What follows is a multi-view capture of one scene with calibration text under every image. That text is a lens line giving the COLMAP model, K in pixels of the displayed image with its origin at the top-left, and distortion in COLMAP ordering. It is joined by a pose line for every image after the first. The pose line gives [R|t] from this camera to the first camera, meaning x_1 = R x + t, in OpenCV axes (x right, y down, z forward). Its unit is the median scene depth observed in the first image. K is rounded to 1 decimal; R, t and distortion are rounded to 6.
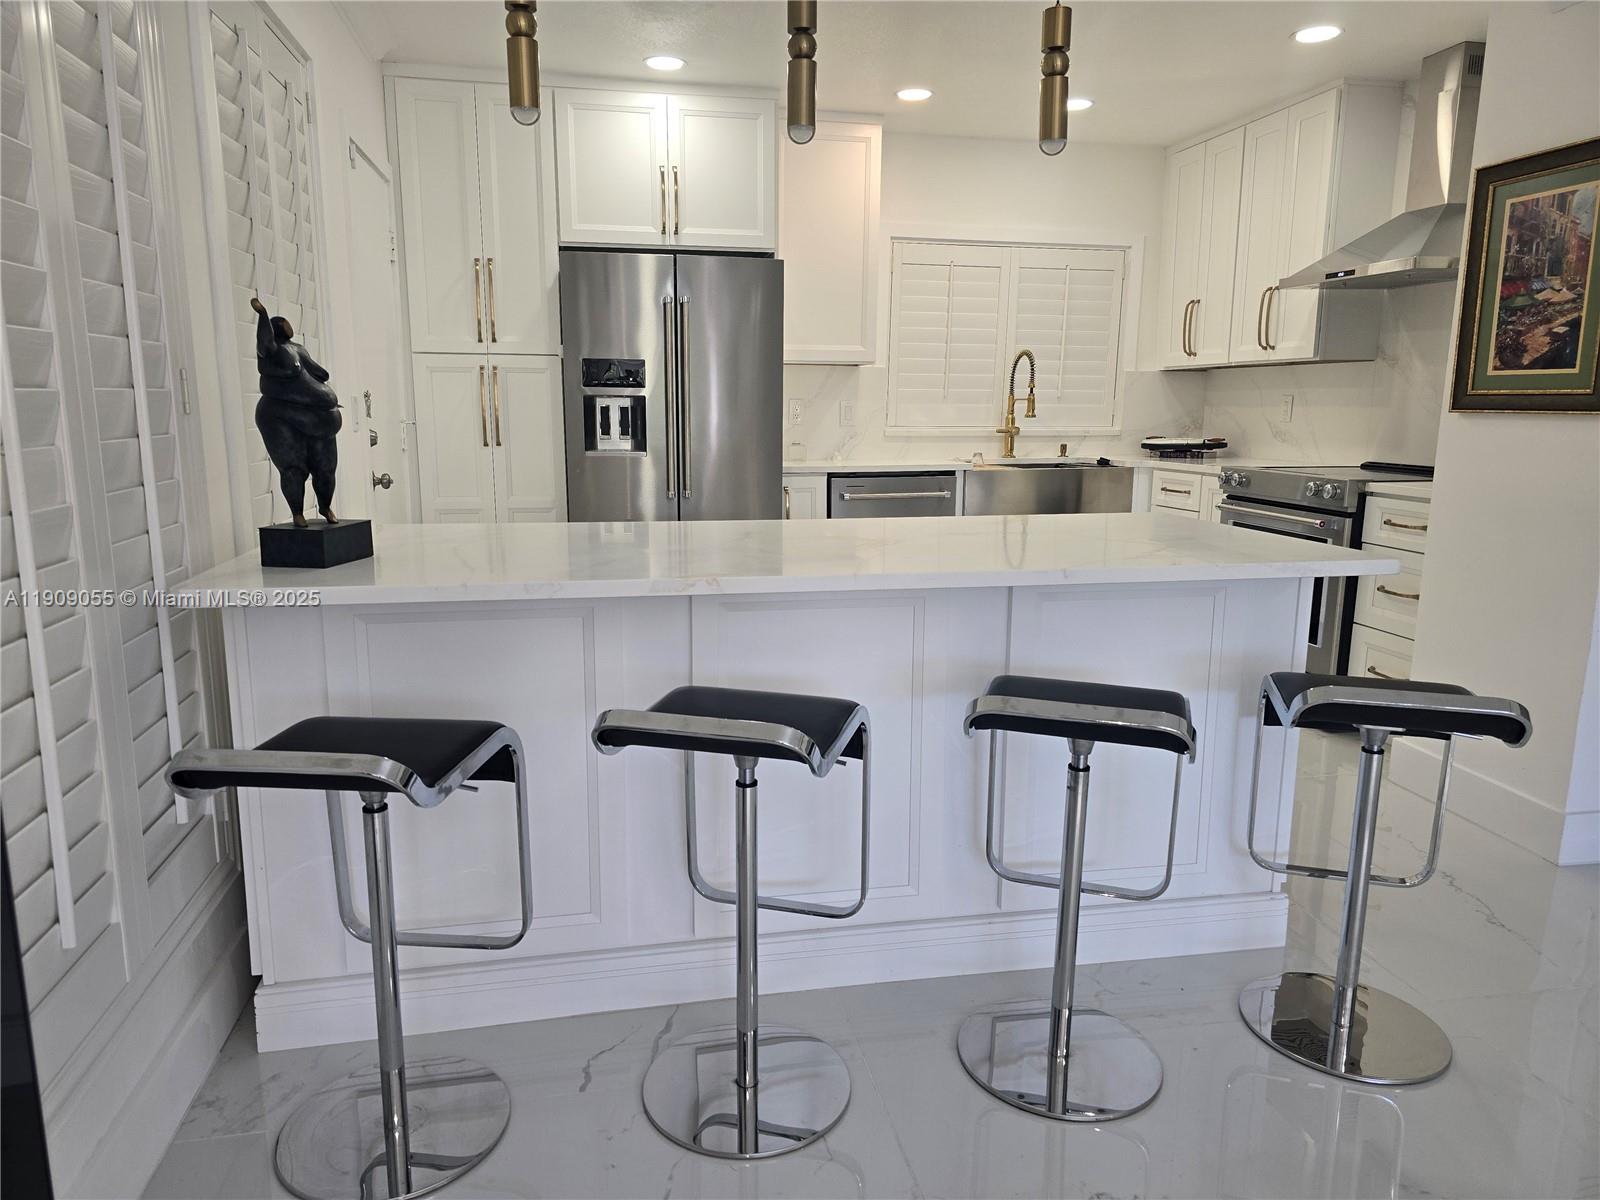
lens RADIAL K [[1059.0, 0, 799.3], [0, 1059.0, 620.6], [0, 0, 1]] dist [0.047374, -0.000862]
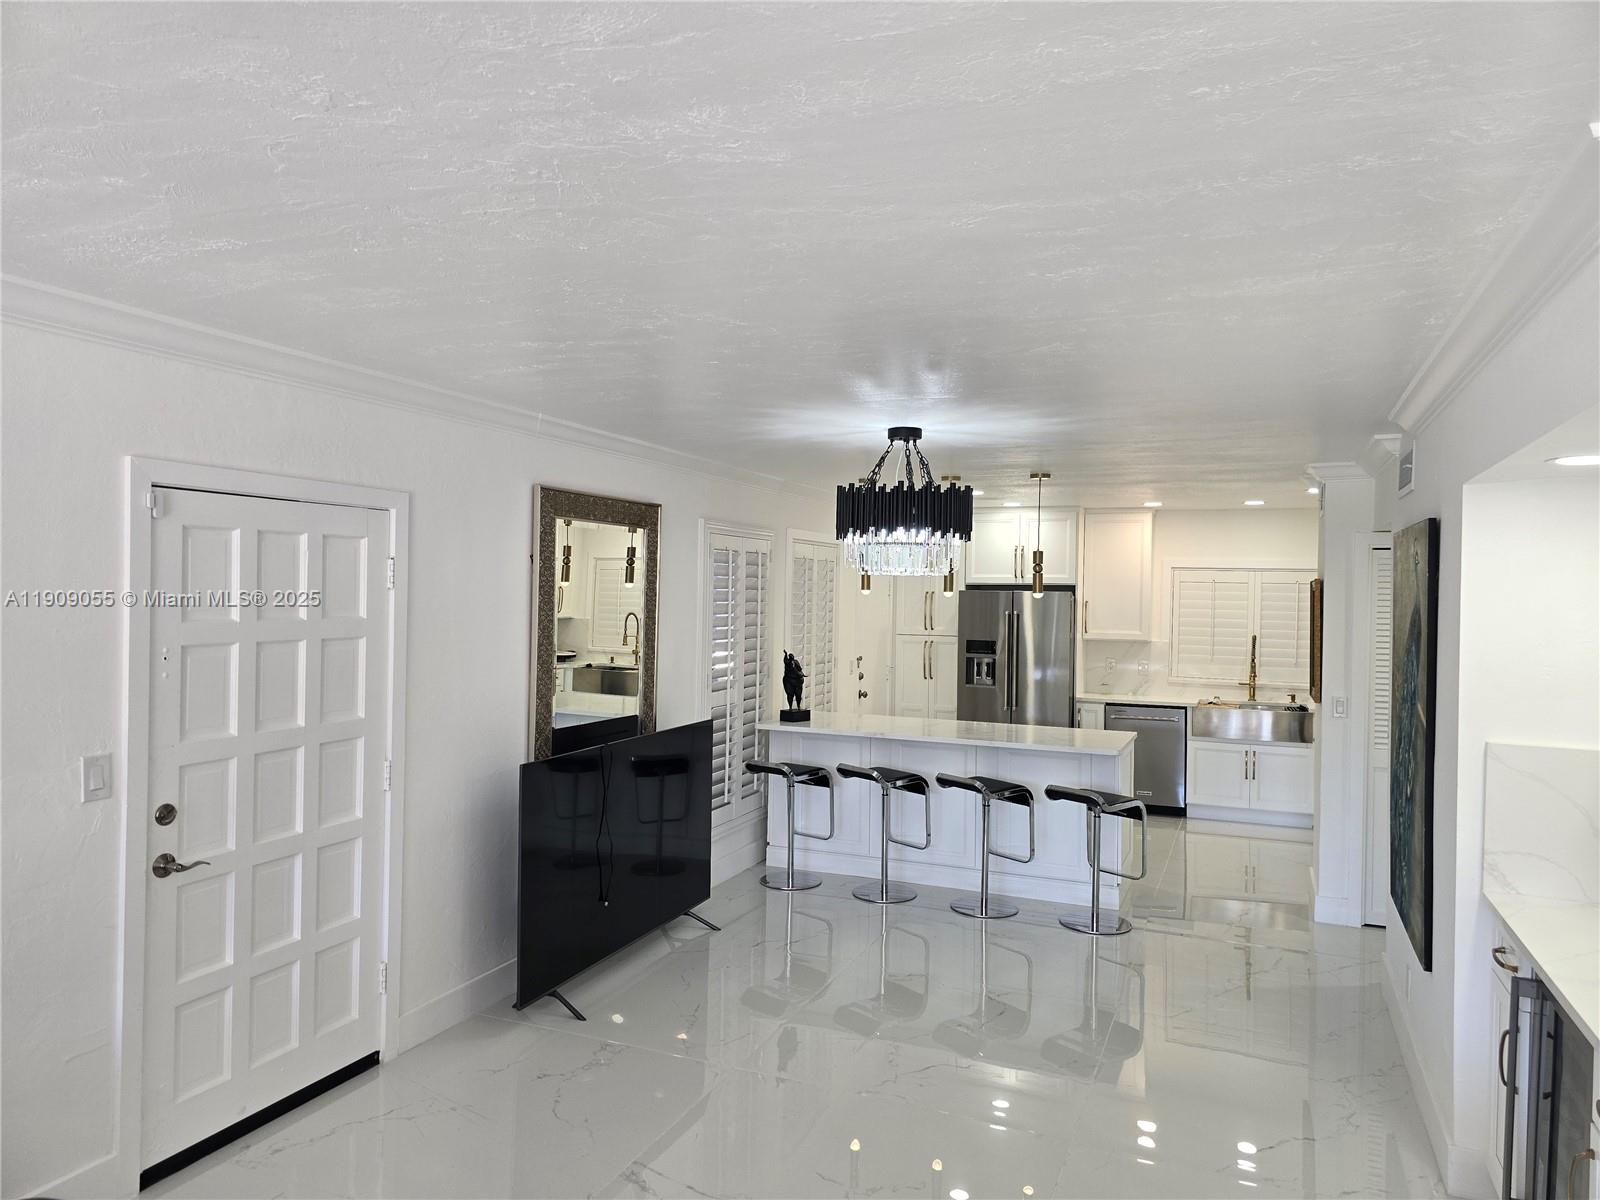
lens RADIAL K [[1076.3, 0, 791.3], [0, 1076.3, 601.9], [0, 0, 1]] dist [0.057475, -0.047418]
pose [[0.821933, 0.012049, -0.569457, 0.691626], [-0.127824, 0.978177, -0.163800, 0.064774], [0.555056, 0.207423, 0.805536, -0.863701]]
